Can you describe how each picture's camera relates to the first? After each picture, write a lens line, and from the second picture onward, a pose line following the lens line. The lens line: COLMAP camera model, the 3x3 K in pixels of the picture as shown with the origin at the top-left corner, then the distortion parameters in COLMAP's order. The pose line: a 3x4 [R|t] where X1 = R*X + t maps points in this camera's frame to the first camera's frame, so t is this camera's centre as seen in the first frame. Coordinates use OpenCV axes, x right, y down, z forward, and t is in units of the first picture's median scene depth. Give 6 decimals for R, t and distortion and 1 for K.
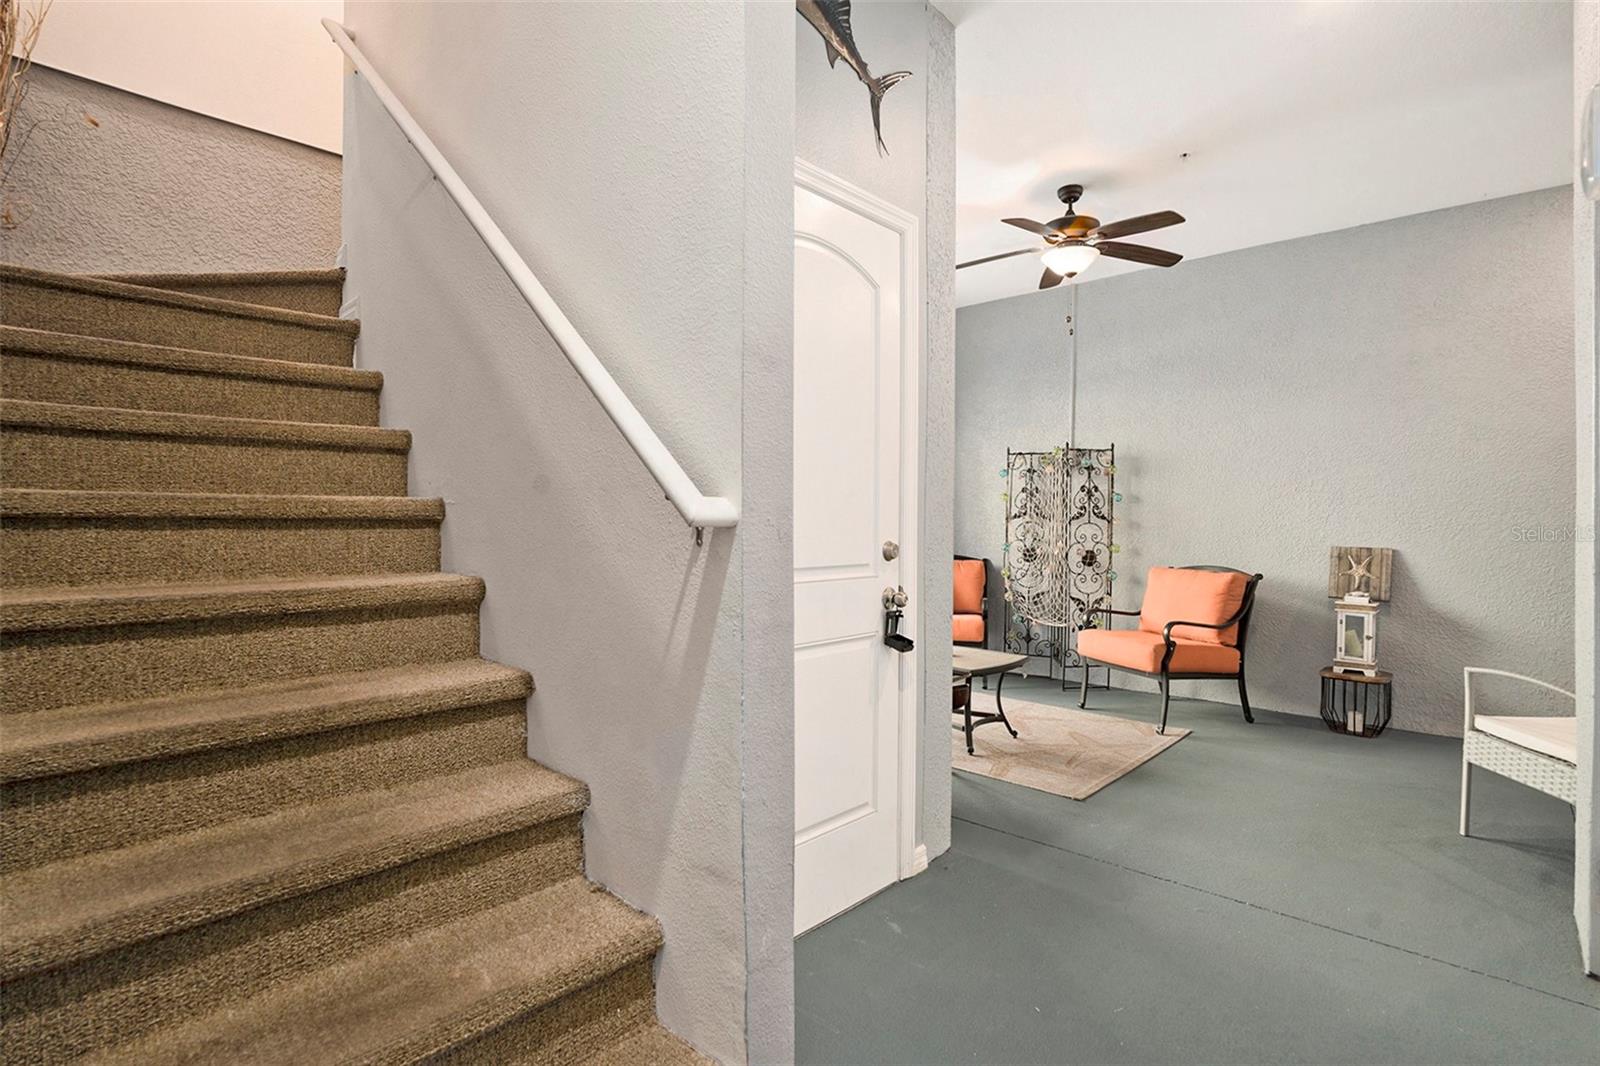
lens RADIAL K [[762.6, 0, 839.6], [0, 762.6, 534.7], [0, 0, 1]] dist [-0.019500, 0.001288]
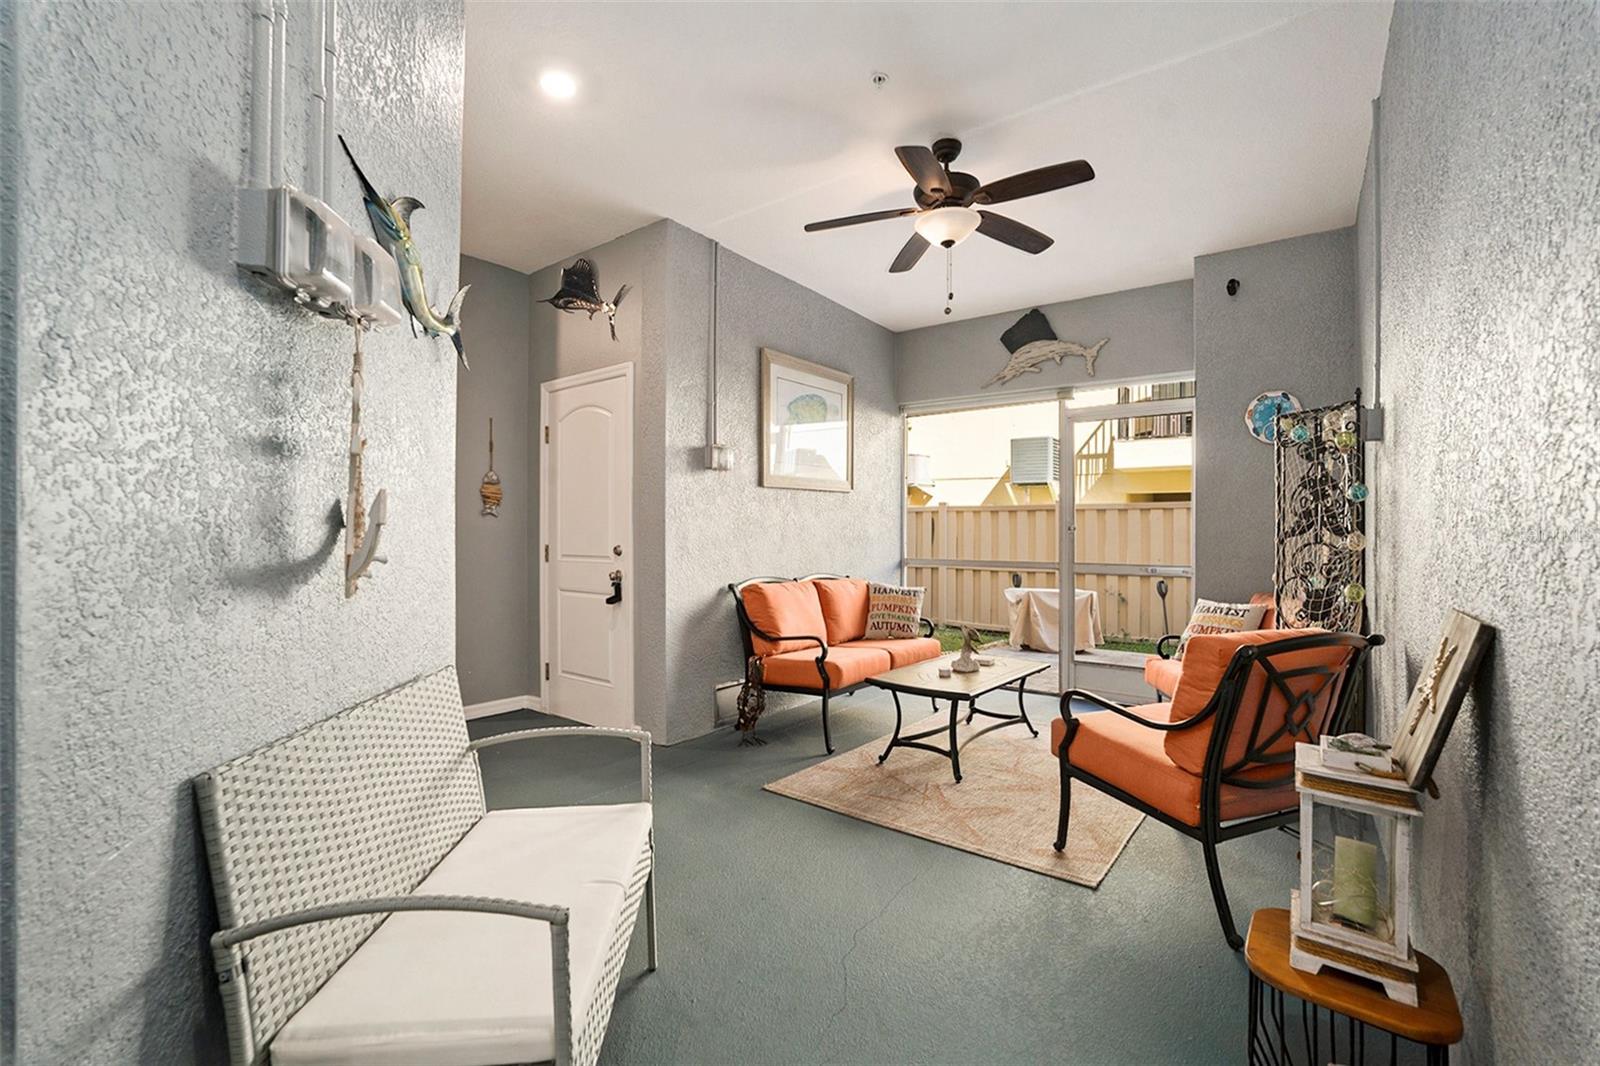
lens RADIAL K [[730.6, 0, 785.1], [0, 730.6, 531.2], [0, 0, 1]] dist [-0.029048, 0.000408]
pose [[0.053050, -0.008789, -0.998553, 0.986172], [-0.035708, 0.999305, -0.010692, -0.004155], [0.997953, 0.036223, 0.052699, 0.700715]]
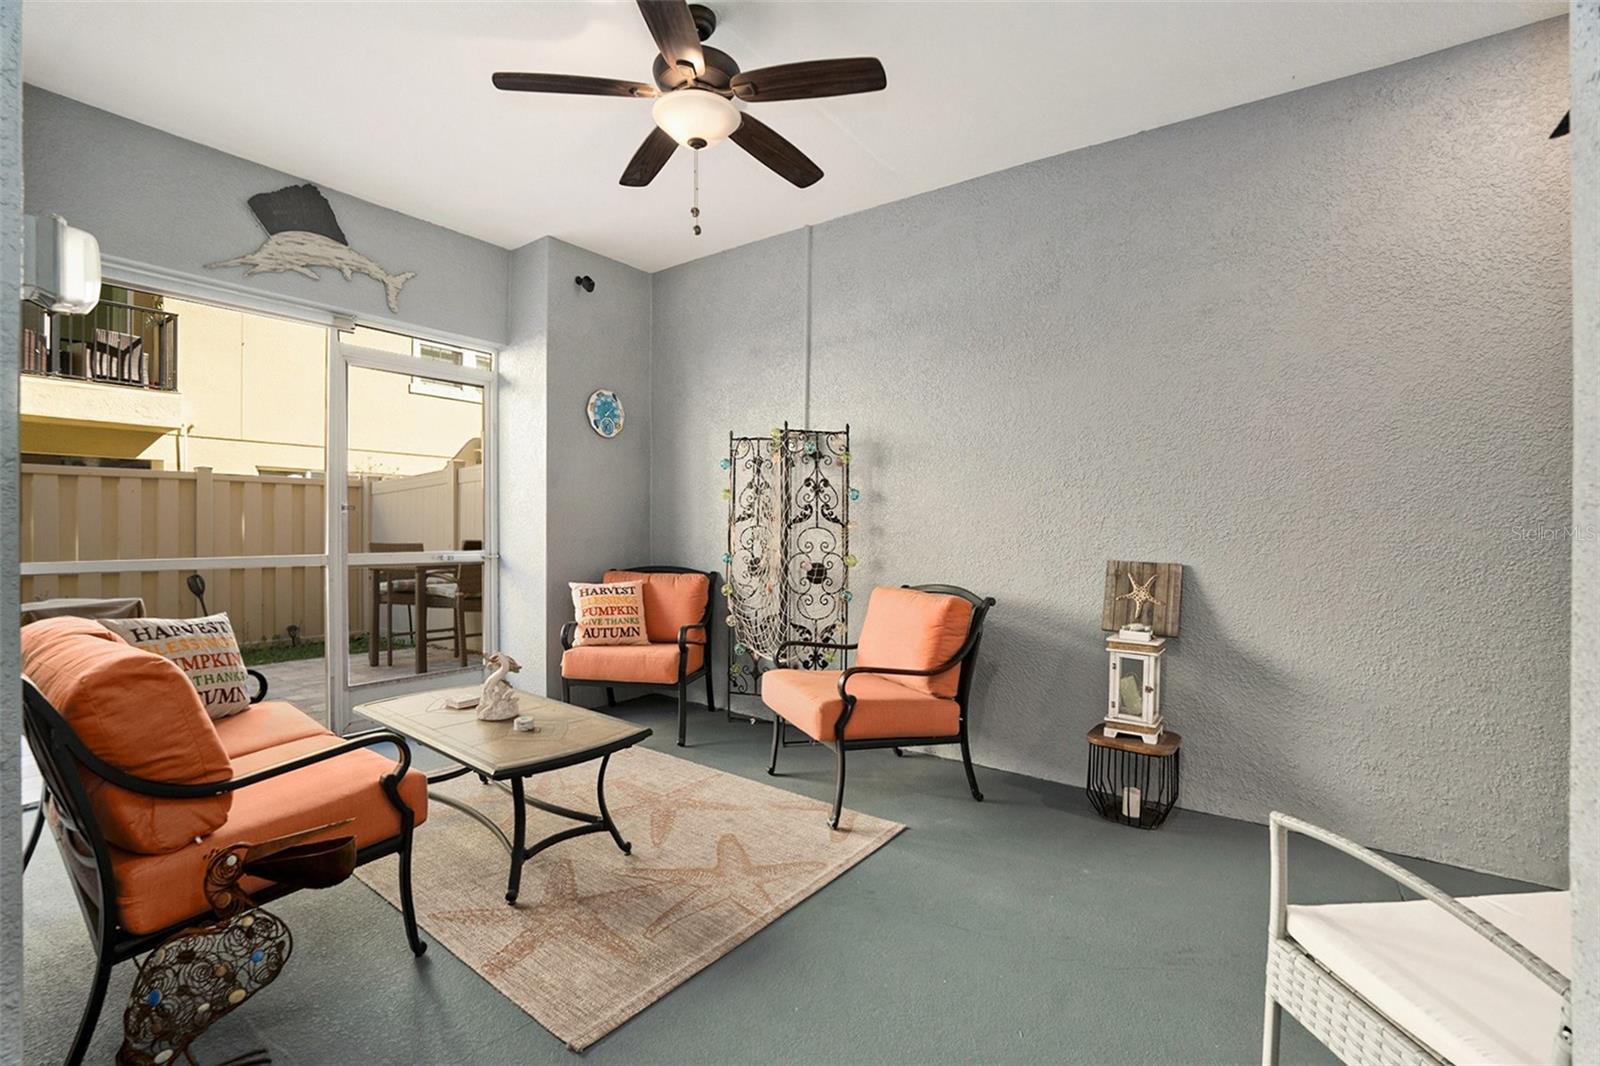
lens RADIAL K [[679.0, 0, 818.1], [0, 679.0, 529.0], [0, 0, 1]] dist [-0.039317, 0.000363]
pose [[0.995496, 0.007571, 0.094498, 0.315855], [-0.006104, 0.999856, -0.015804, -0.003400], [-0.094604, 0.015156, 0.995400, 0.380872]]
